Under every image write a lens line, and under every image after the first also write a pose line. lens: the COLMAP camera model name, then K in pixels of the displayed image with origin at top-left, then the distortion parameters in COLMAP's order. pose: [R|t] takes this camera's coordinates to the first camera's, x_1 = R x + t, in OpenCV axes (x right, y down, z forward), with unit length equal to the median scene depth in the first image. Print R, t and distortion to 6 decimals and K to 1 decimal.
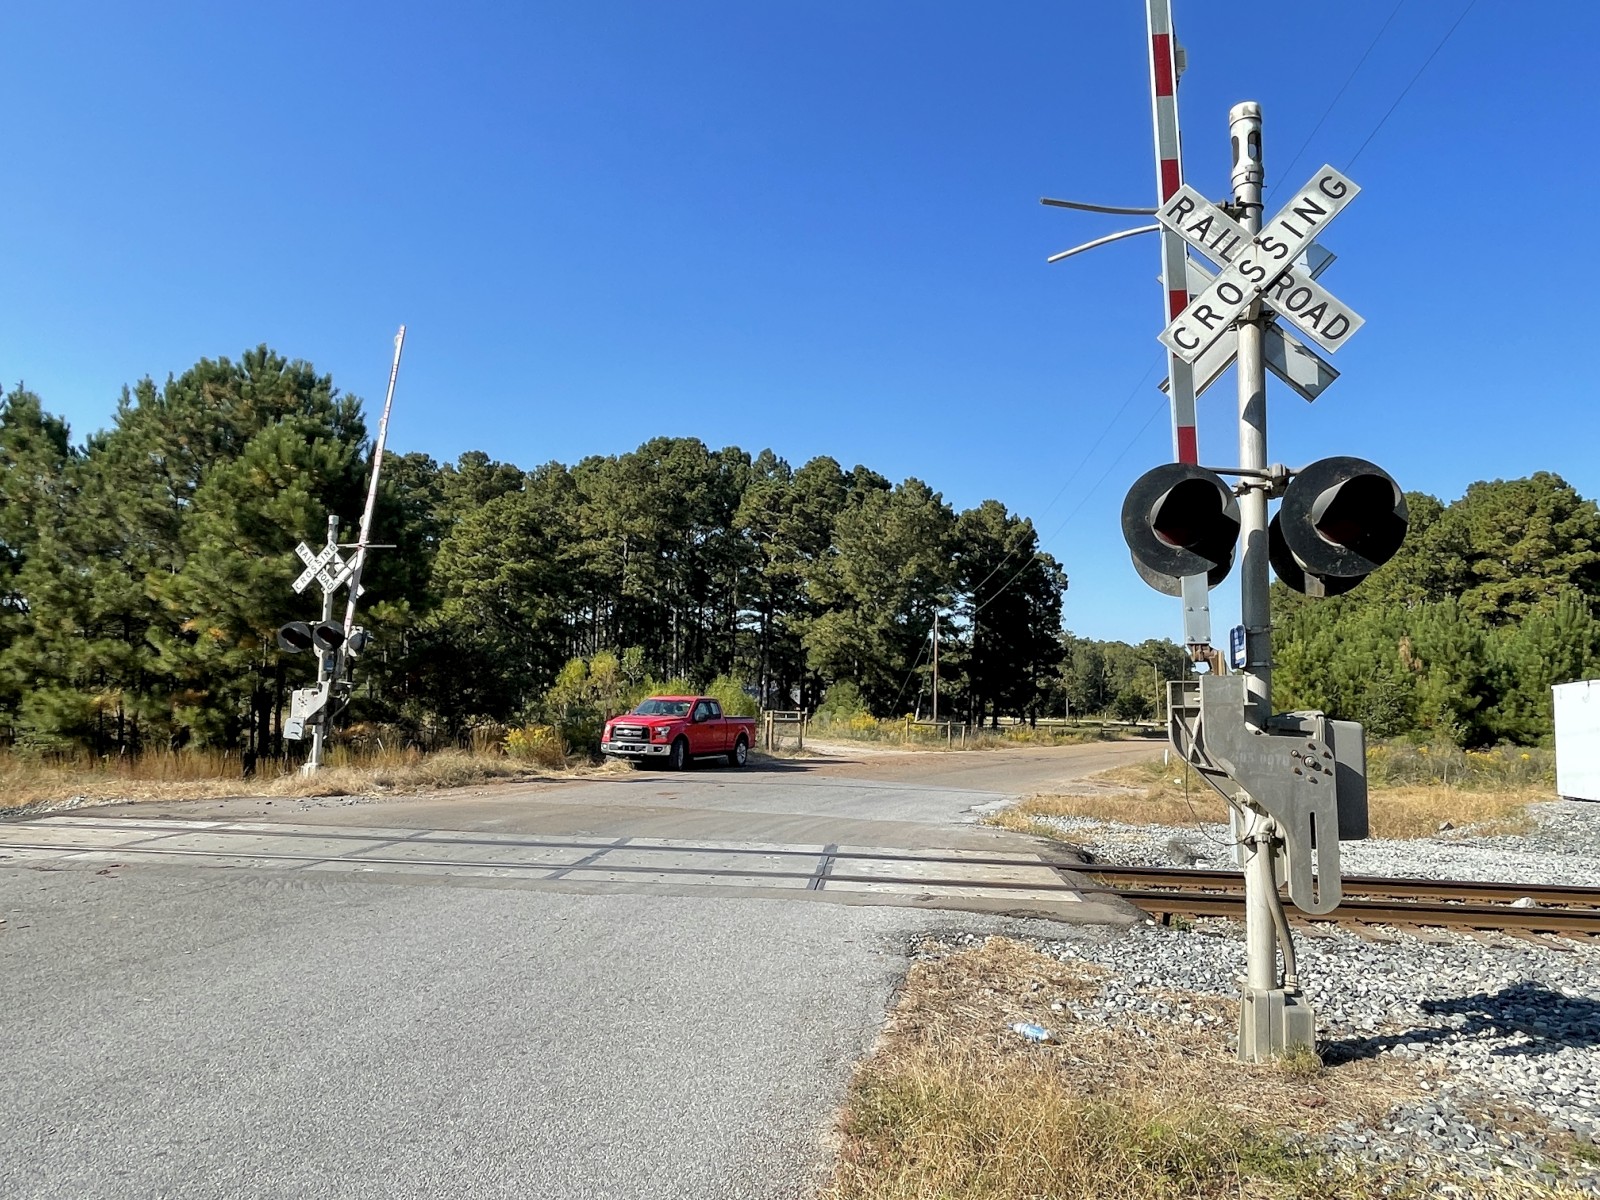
lens RADIAL K [[1029.0, 0, 807.4], [0, 1029.0, 596.8], [0, 0, 1]] dist [-0.000268, -0.002145]
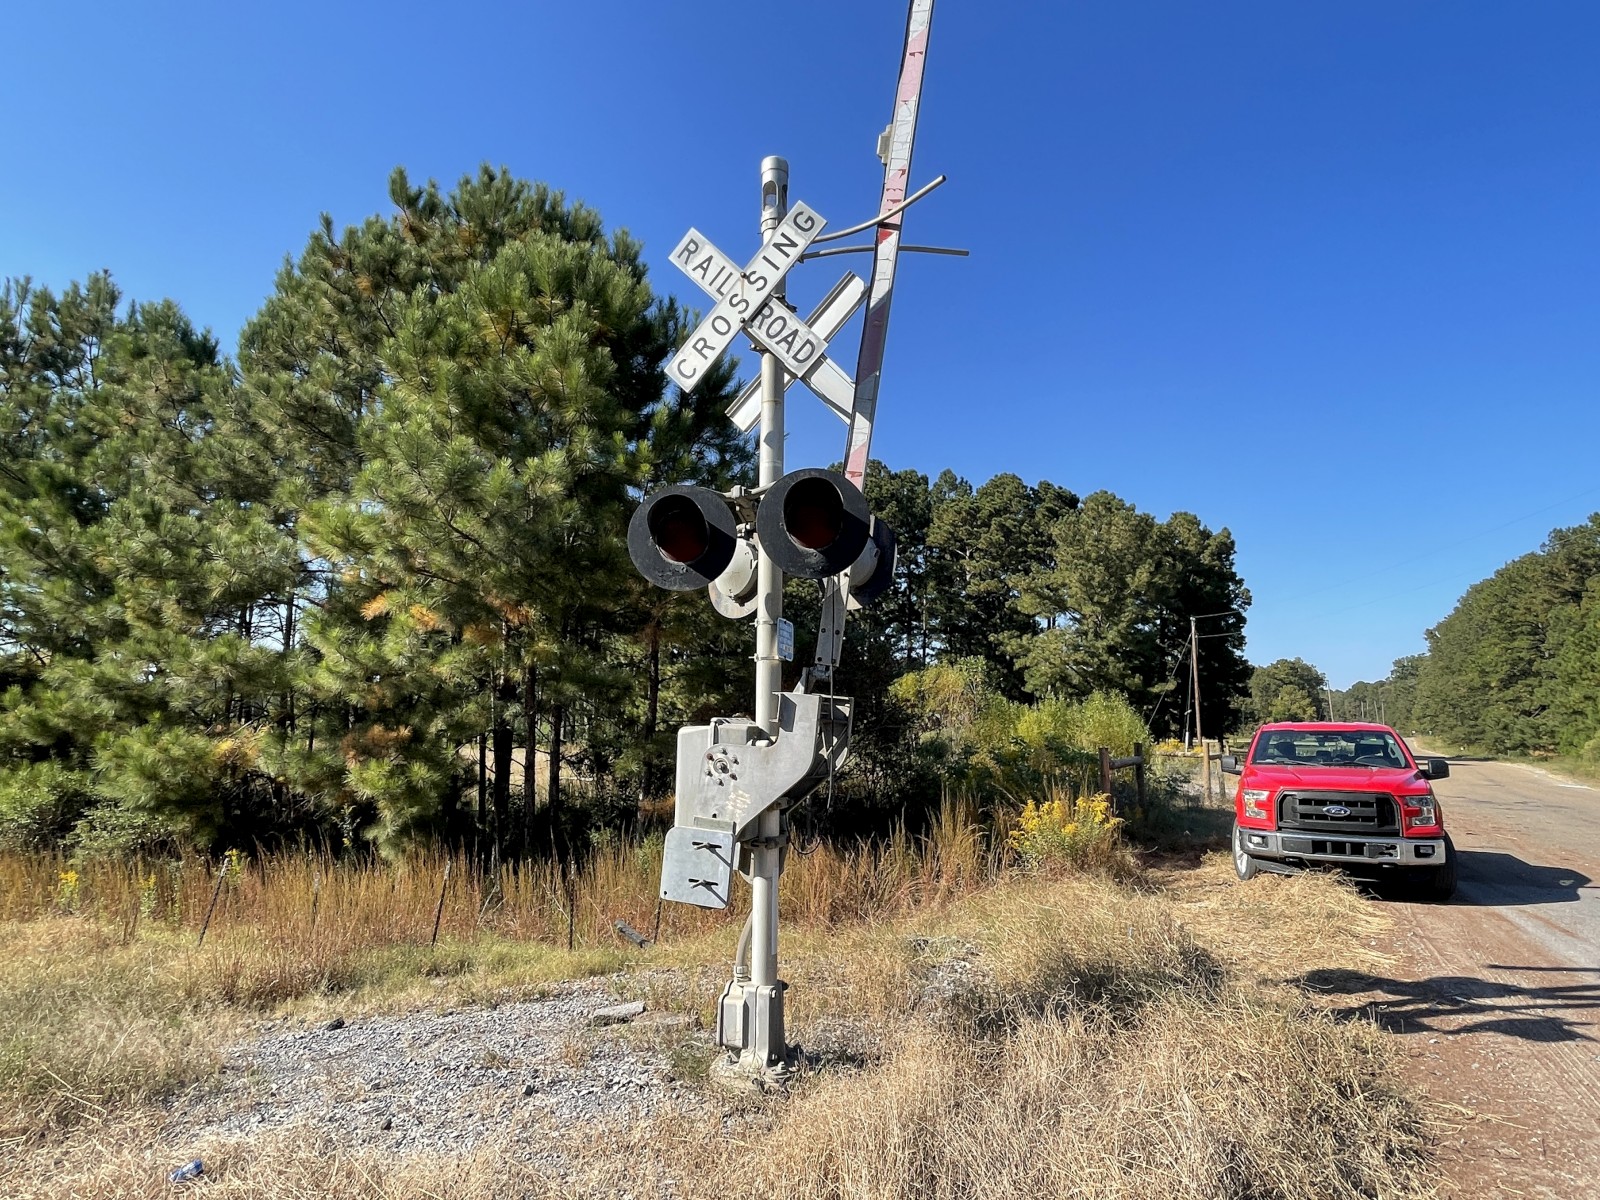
lens RADIAL K [[906.8, 0, 803.3], [0, 906.8, 596.3], [0, 0, 1]] dist [-0.000249, -0.000055]
pose [[0.992052, -0.033902, -0.121174, -0.317064], [0.028797, 0.998632, -0.043637, 0.049074], [0.122488, 0.039801, 0.991672, 0.549924]]
